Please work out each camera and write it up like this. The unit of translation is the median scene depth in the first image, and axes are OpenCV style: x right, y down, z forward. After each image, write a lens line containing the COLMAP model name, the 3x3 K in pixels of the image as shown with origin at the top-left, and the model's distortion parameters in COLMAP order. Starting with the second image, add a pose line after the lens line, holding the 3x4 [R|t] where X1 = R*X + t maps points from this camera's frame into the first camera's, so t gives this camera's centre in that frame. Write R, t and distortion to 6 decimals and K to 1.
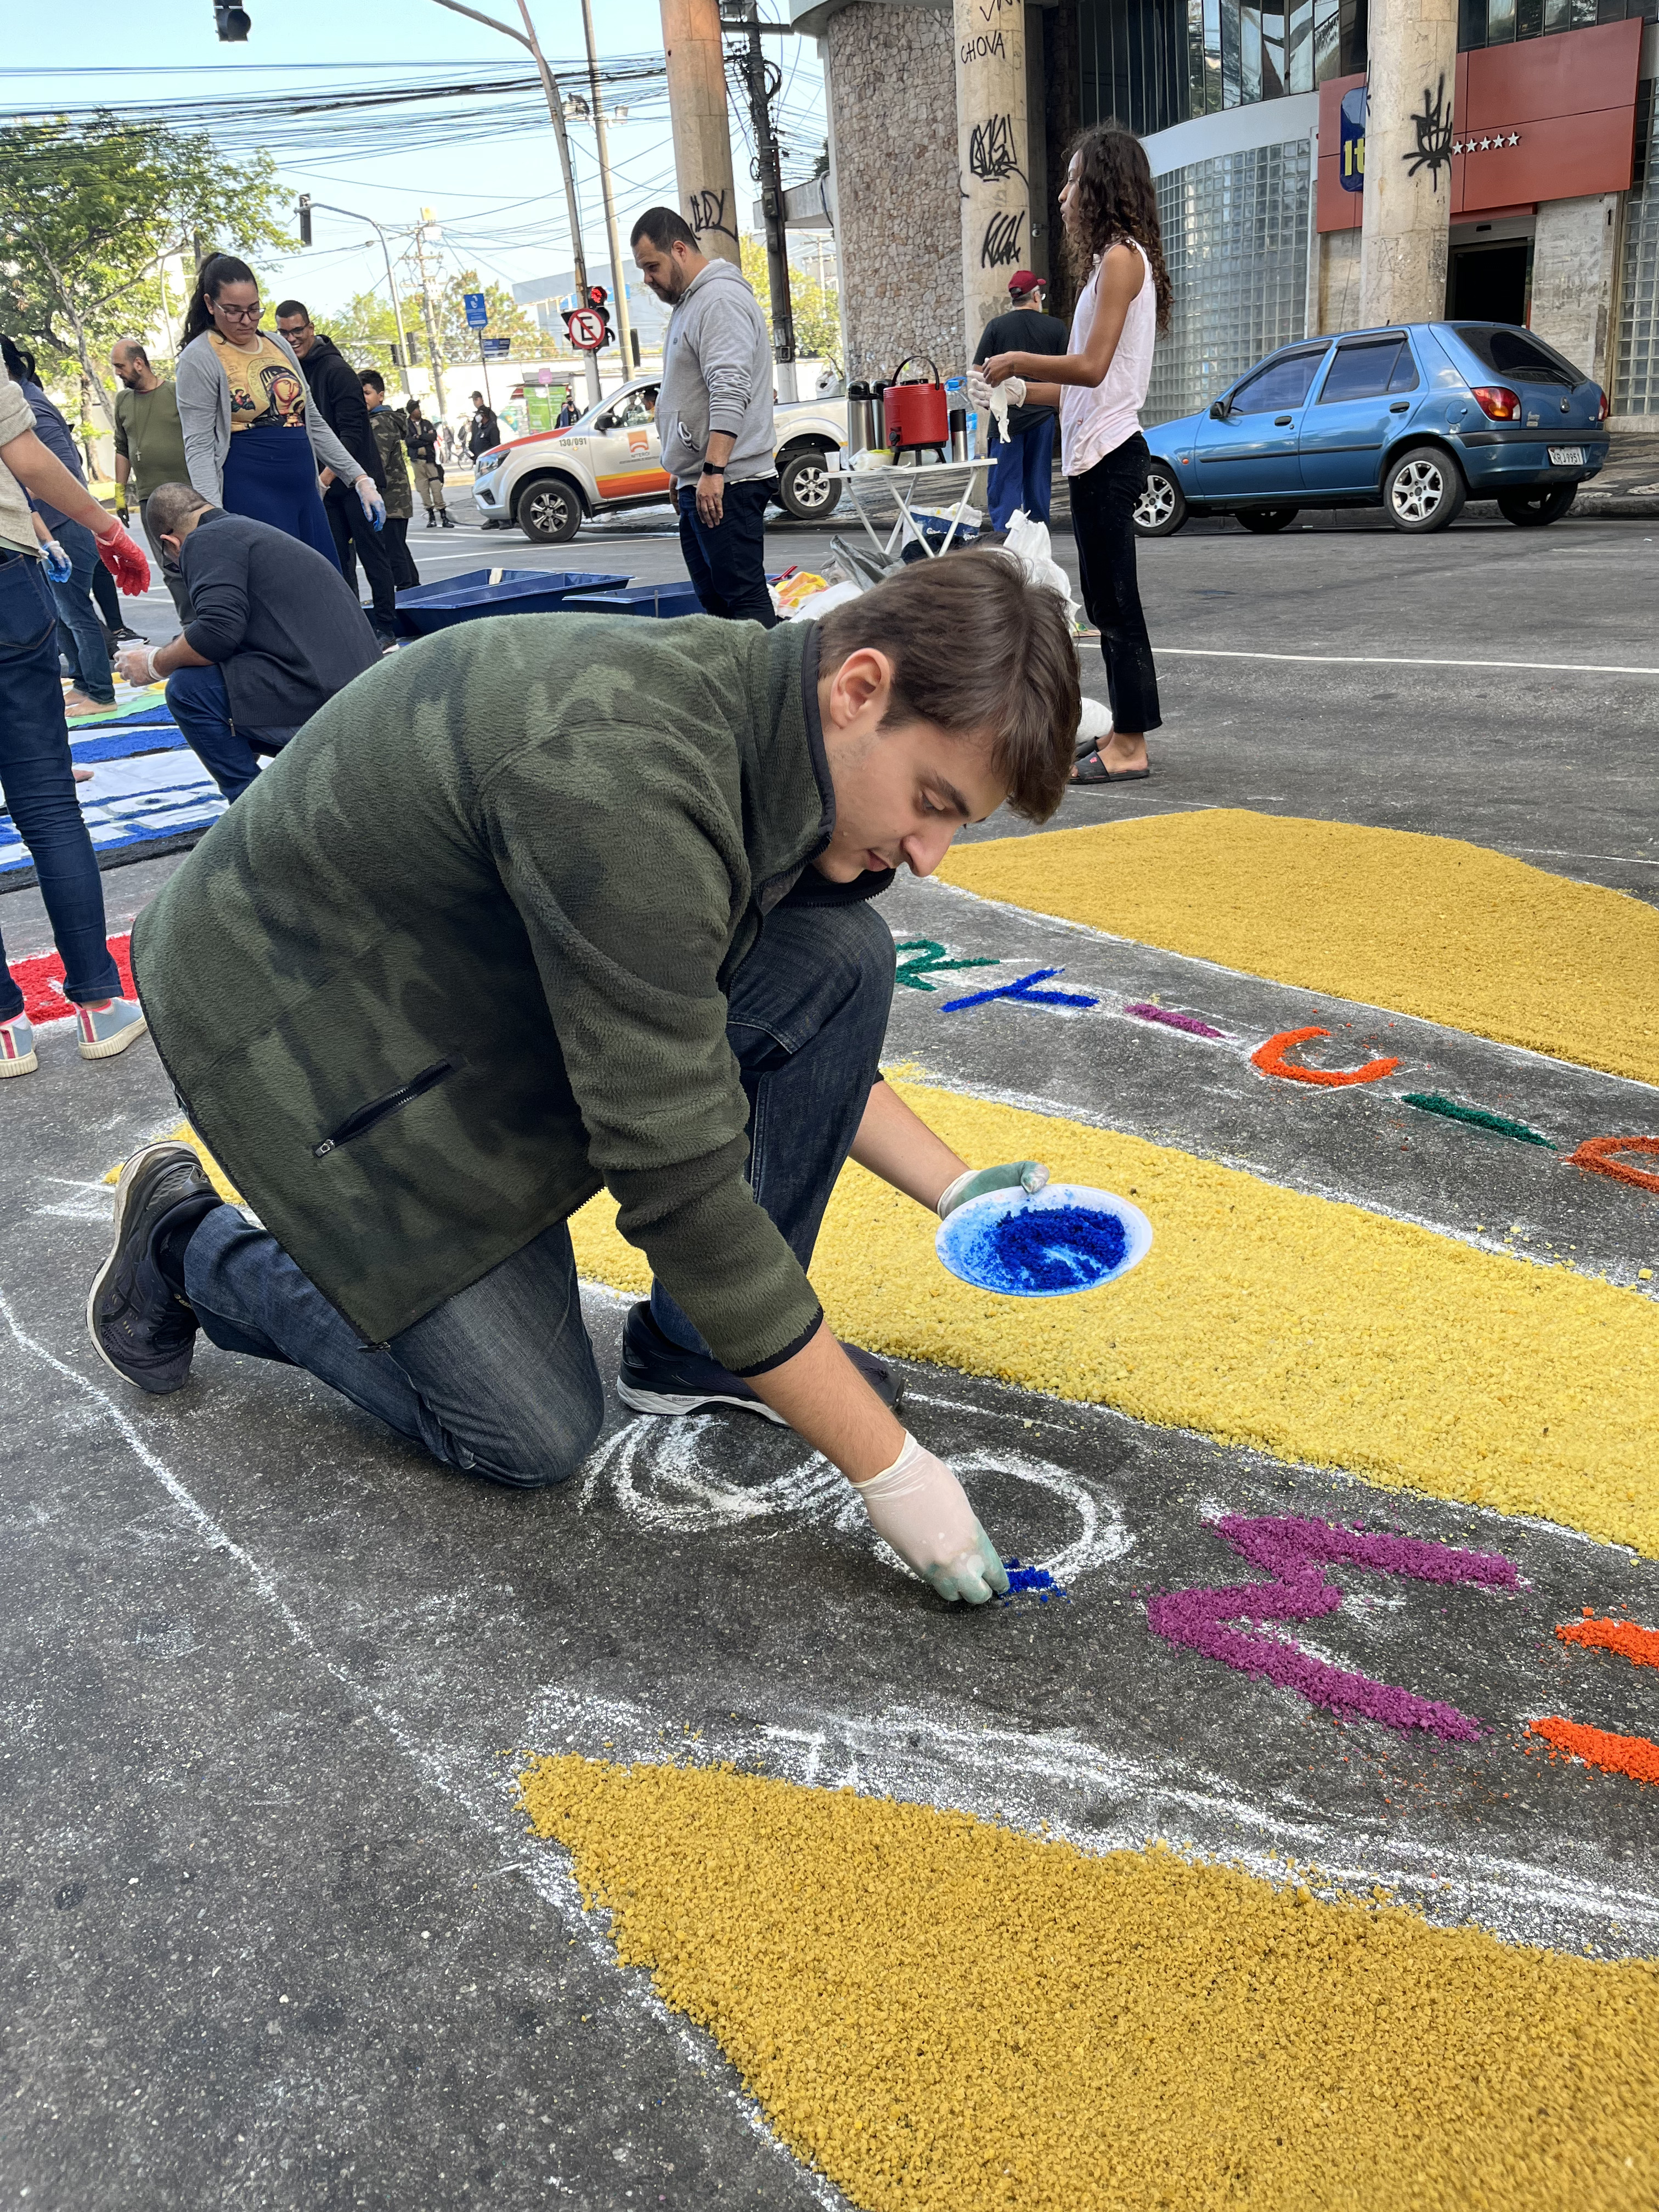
lens RADIAL K [[1670.5, 0, 816.6], [0, 1670.5, 1113.2], [0, 0, 1]] dist [0.046353, -0.068067]
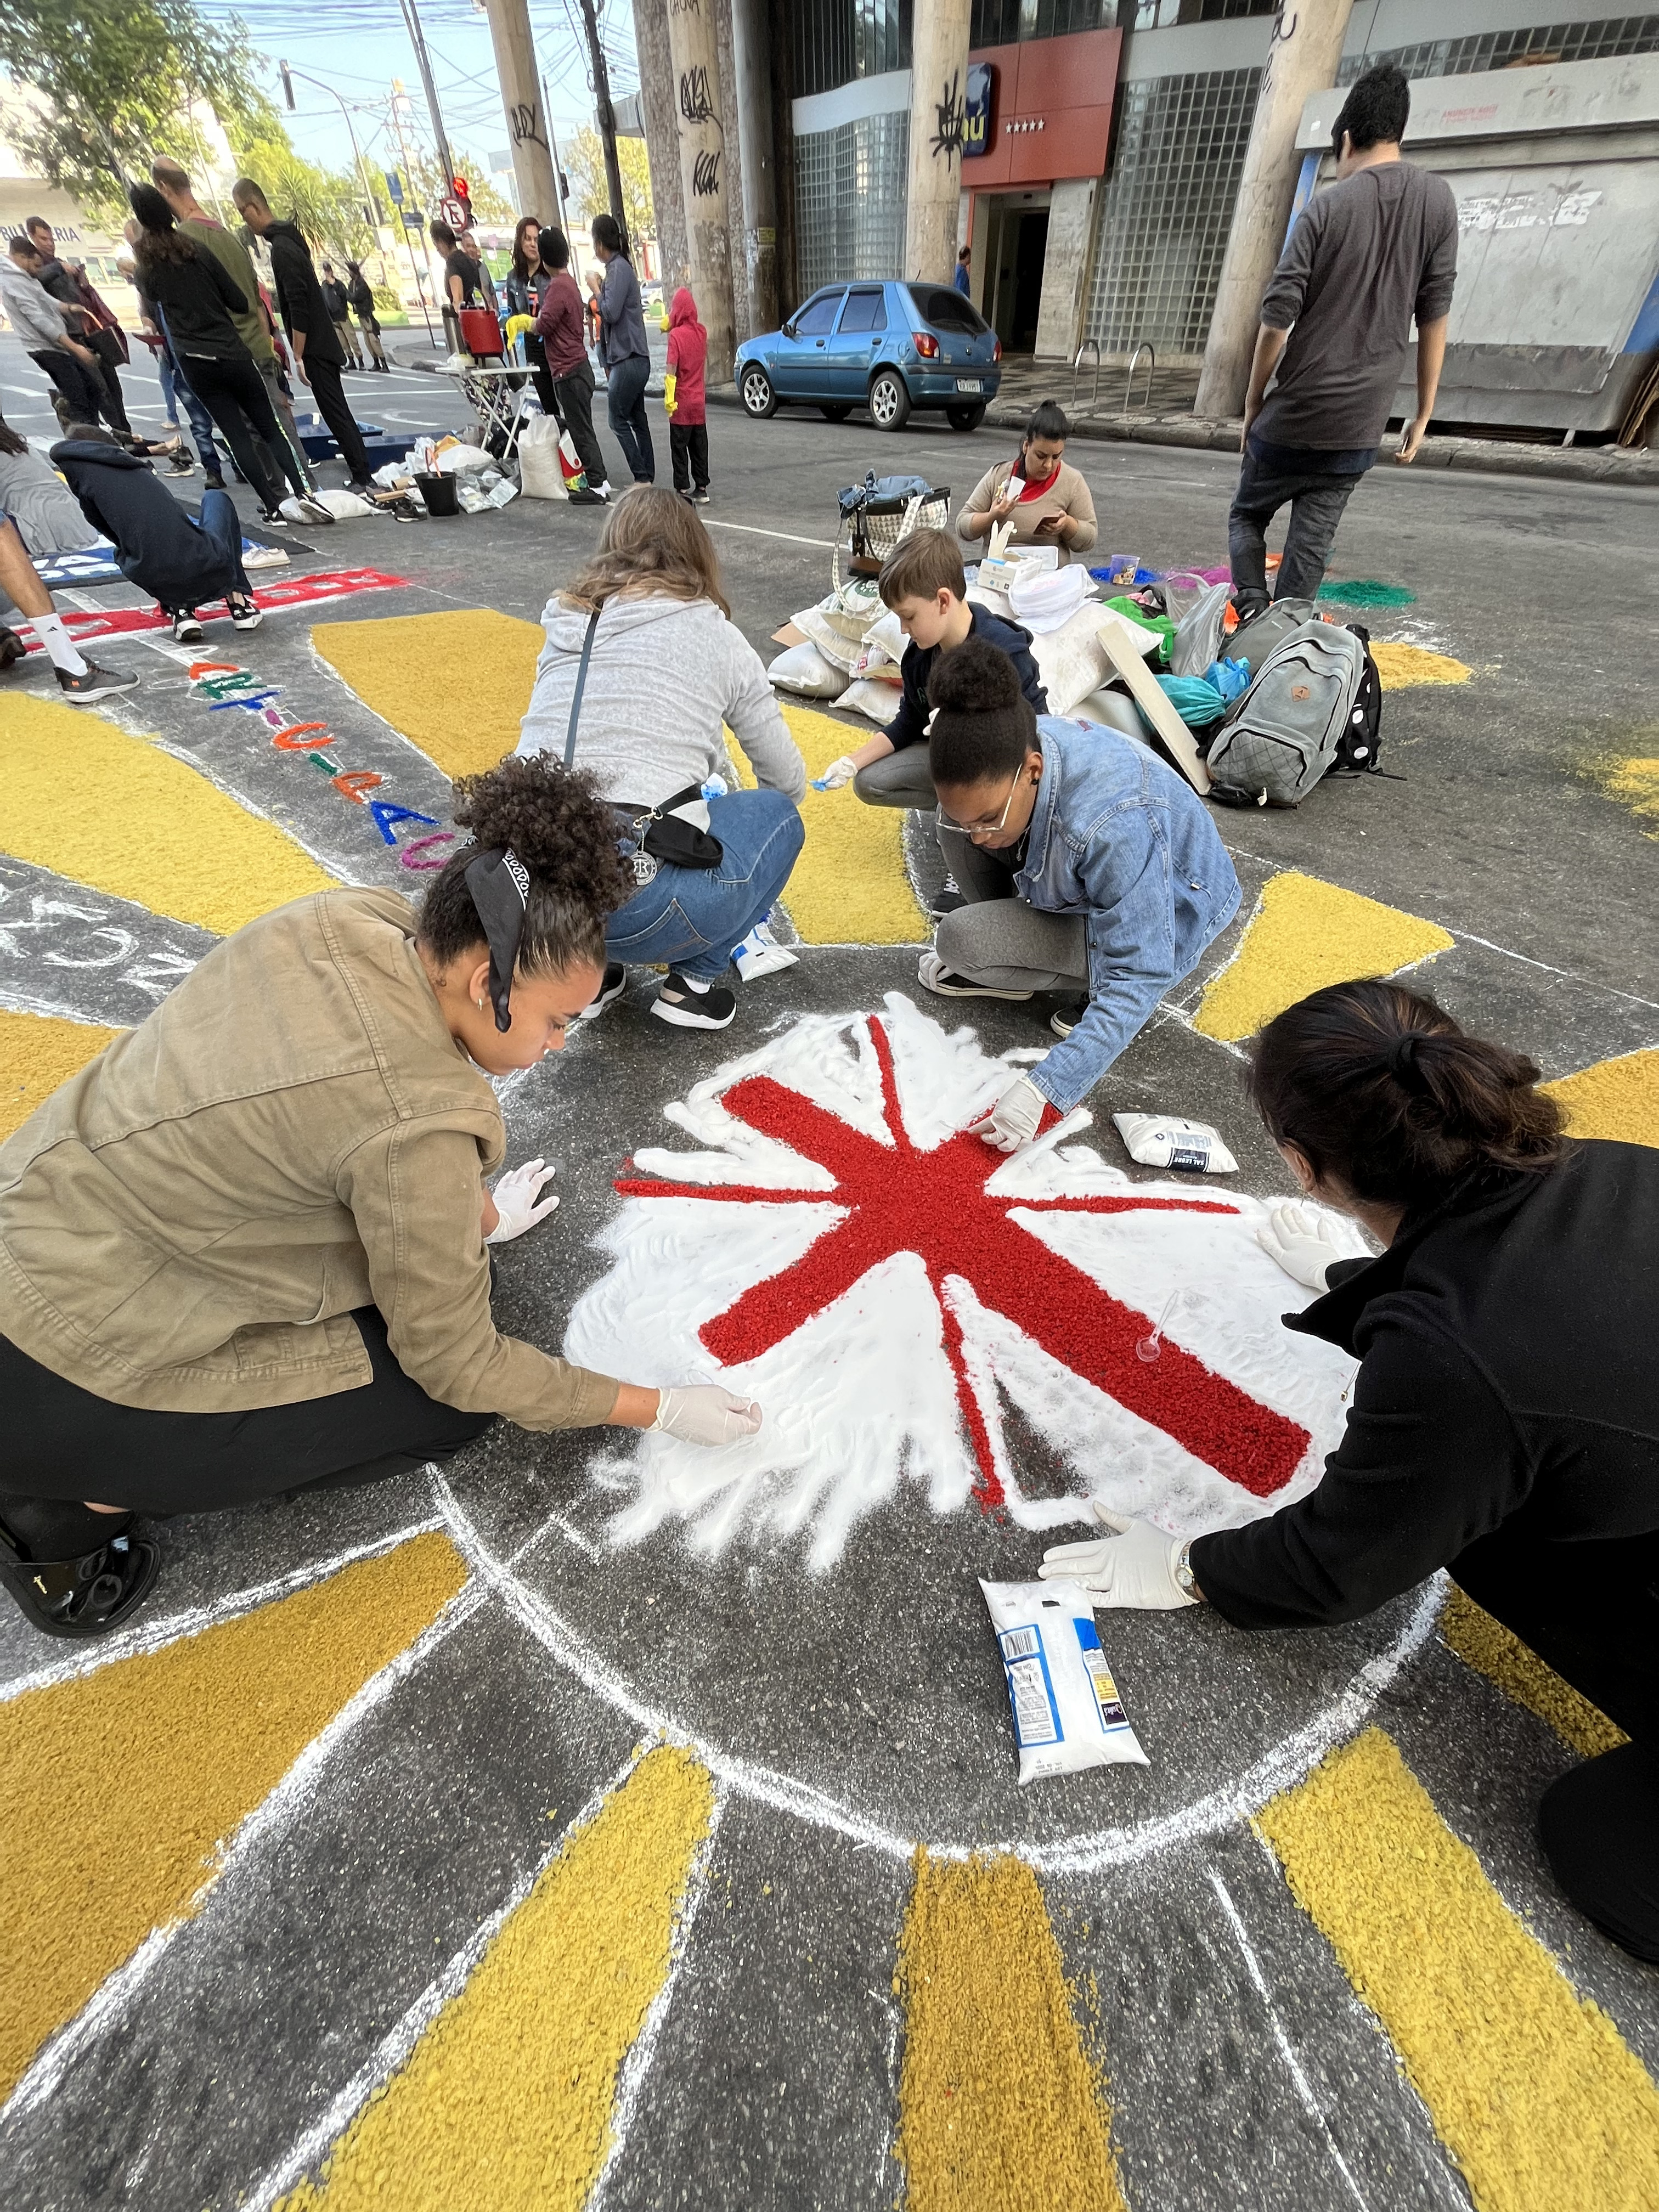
lens RADIAL K [[885.9, 0, 836.5], [0, 885.9, 1113.4], [0, 0, 1]] dist [-0.002018, -0.000359]
pose [[0.992737, -0.013488, 0.119548, 0.712415], [-0.028876, 0.937933, 0.345612, 0.010567], [-0.116790, -0.346554, 0.930731, -0.345907]]
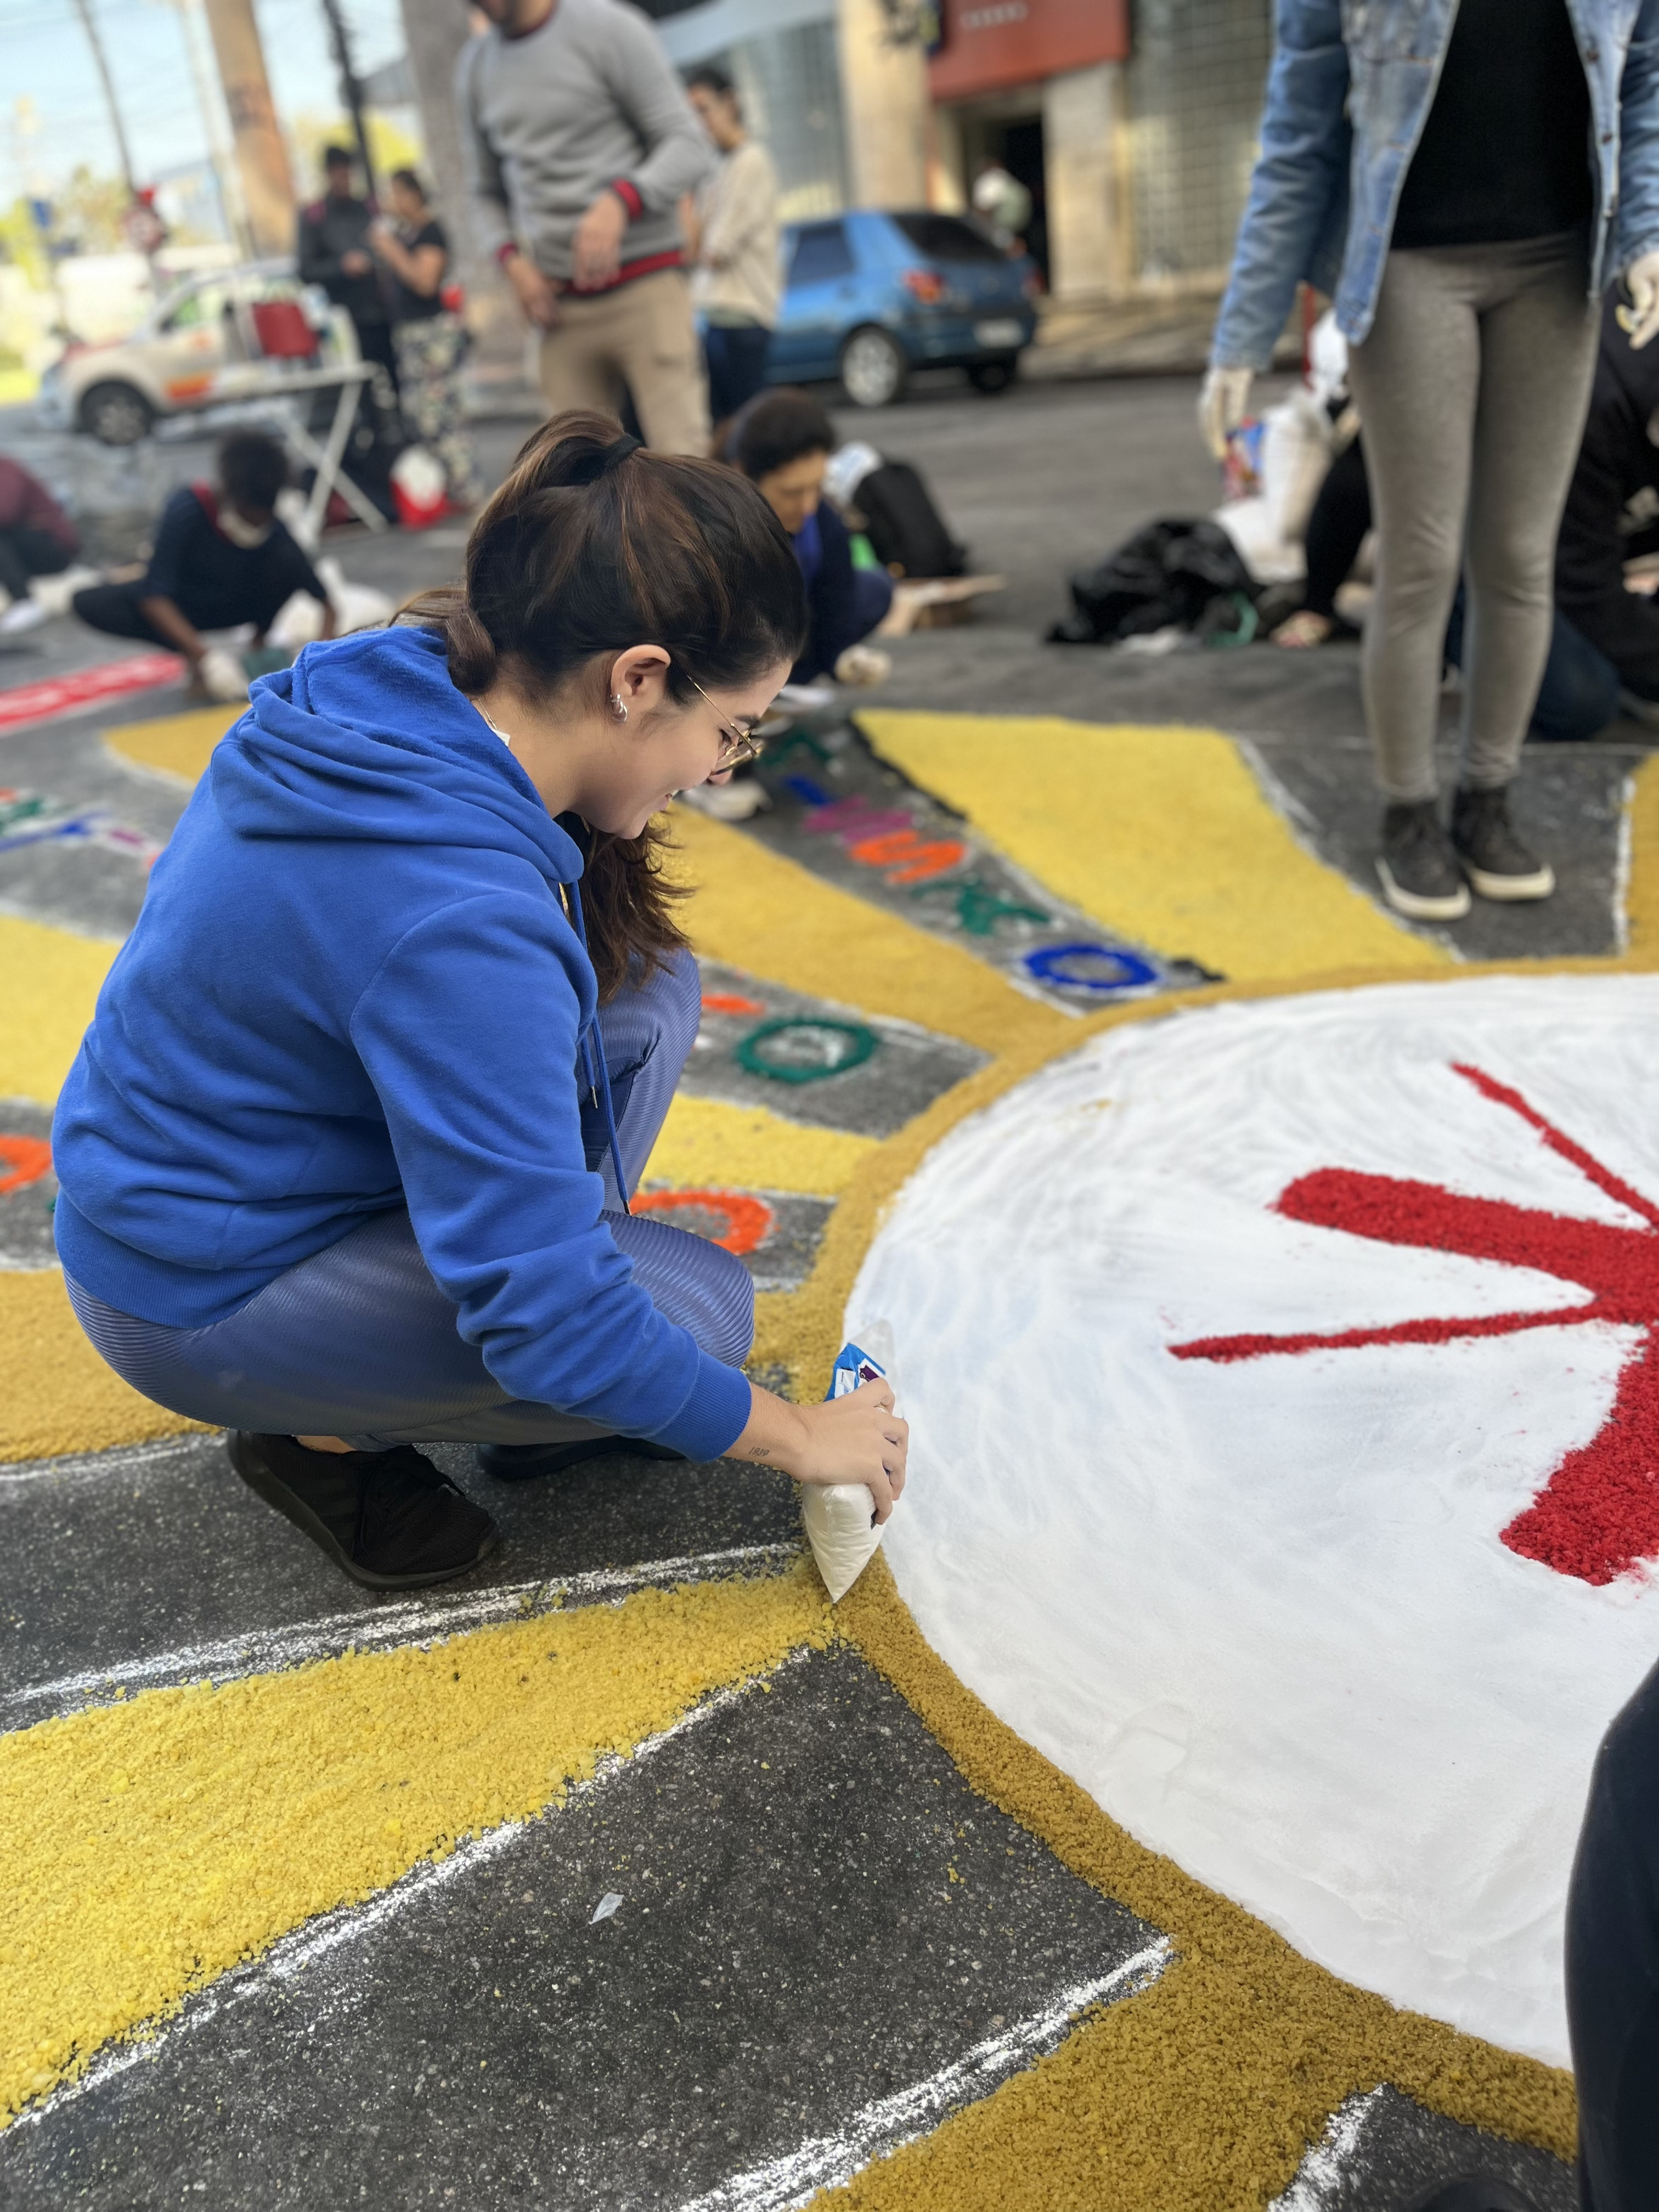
lens RADIAL K [[1670.5, 0, 817.0], [0, 1670.5, 1119.1], [0, 0, 1]] dist [0.046353, -0.068067]
pose [[0.985073, -0.111349, 0.131273, 0.479602], [0.102675, 0.992170, 0.071110, 0.108436], [-0.138163, -0.056570, 0.988793, -0.362802]]
